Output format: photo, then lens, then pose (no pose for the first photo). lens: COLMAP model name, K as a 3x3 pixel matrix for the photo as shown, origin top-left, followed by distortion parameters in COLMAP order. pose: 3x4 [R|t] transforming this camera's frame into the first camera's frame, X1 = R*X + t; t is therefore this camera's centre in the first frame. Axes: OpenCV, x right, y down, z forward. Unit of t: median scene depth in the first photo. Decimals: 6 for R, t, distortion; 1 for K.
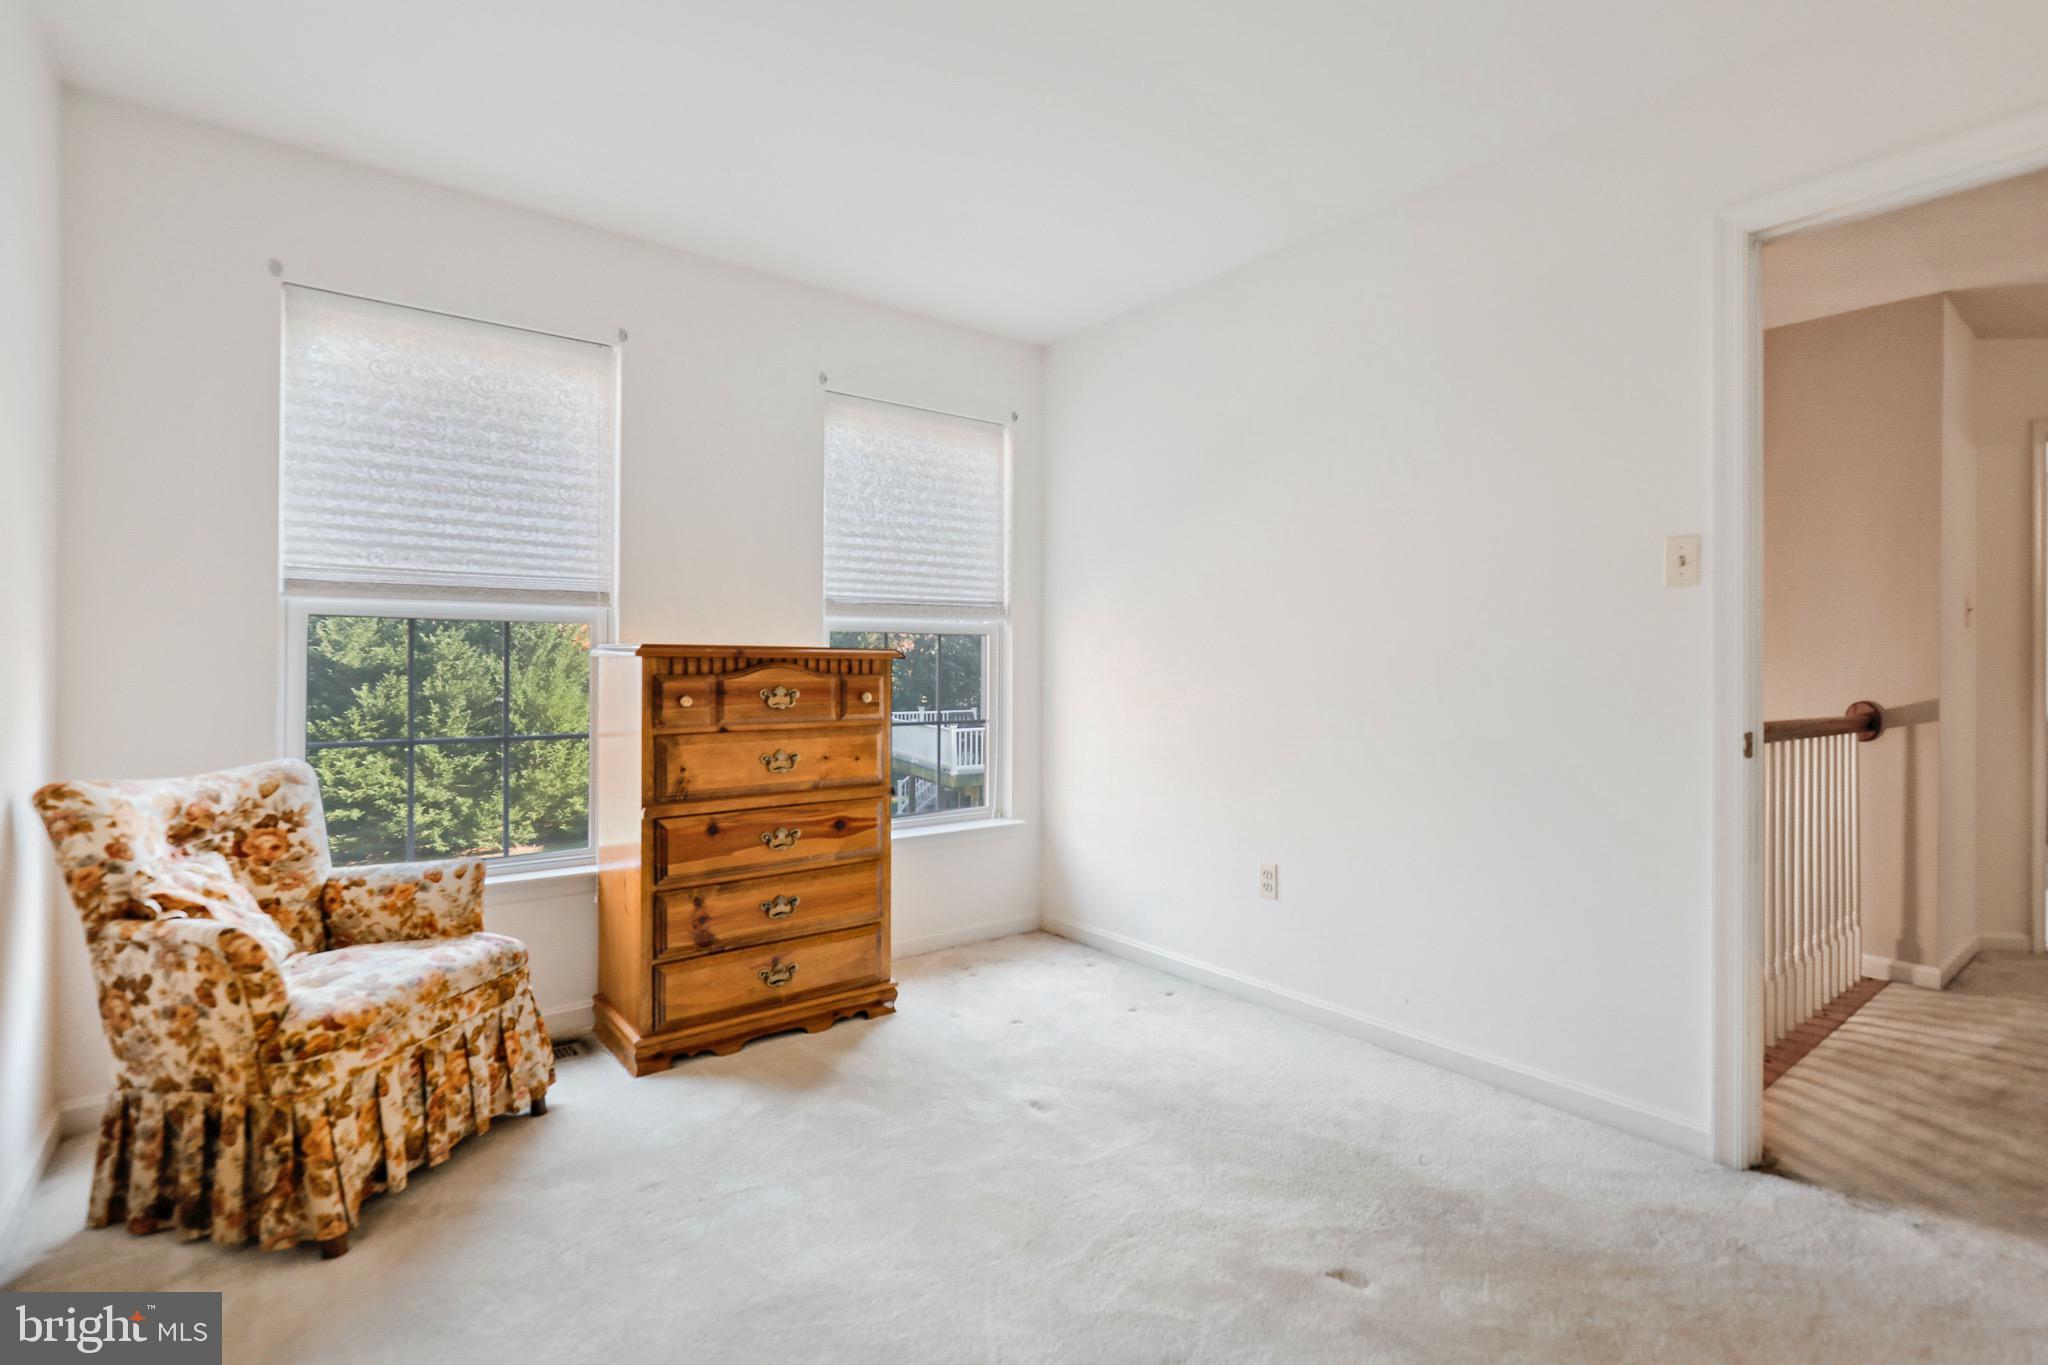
lens RADIAL K [[951.3, 0, 1025.1], [0, 951.3, 683.5], [0, 0, 1]] dist [-0.007117, 0.002138]
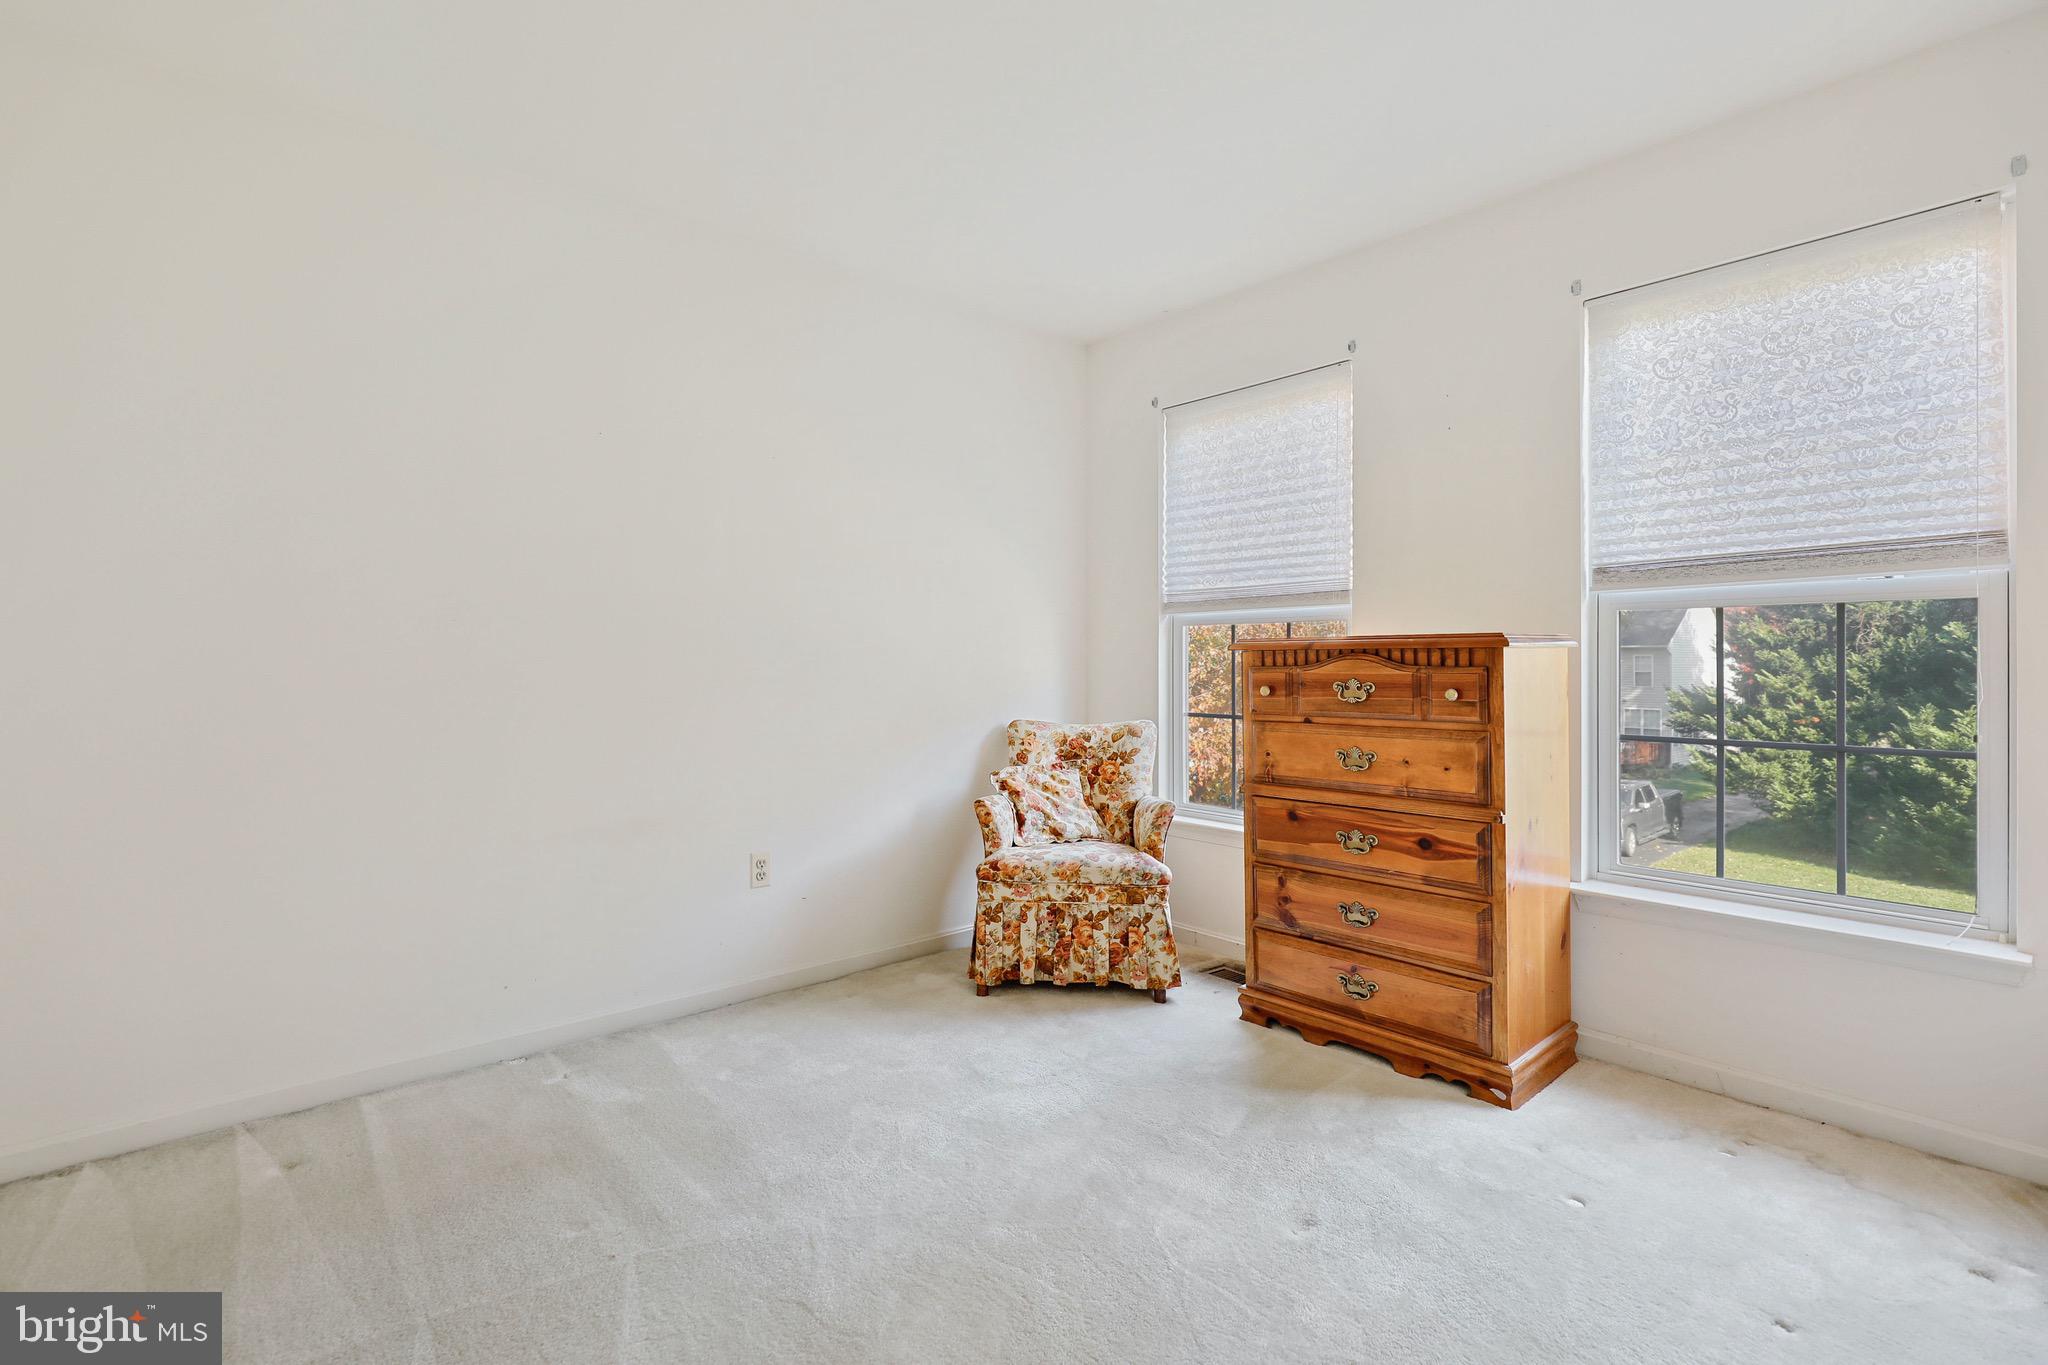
lens RADIAL K [[951.3, 0, 1026.4], [0, 951.3, 663.2], [0, 0, 1]] dist [-0.007117, 0.002138]
pose [[0.057752, -0.000315, -0.998331, 0.677923], [-0.012015, 0.999927, -0.001010, -0.008159], [0.998259, 0.012053, 0.057744, 0.634825]]
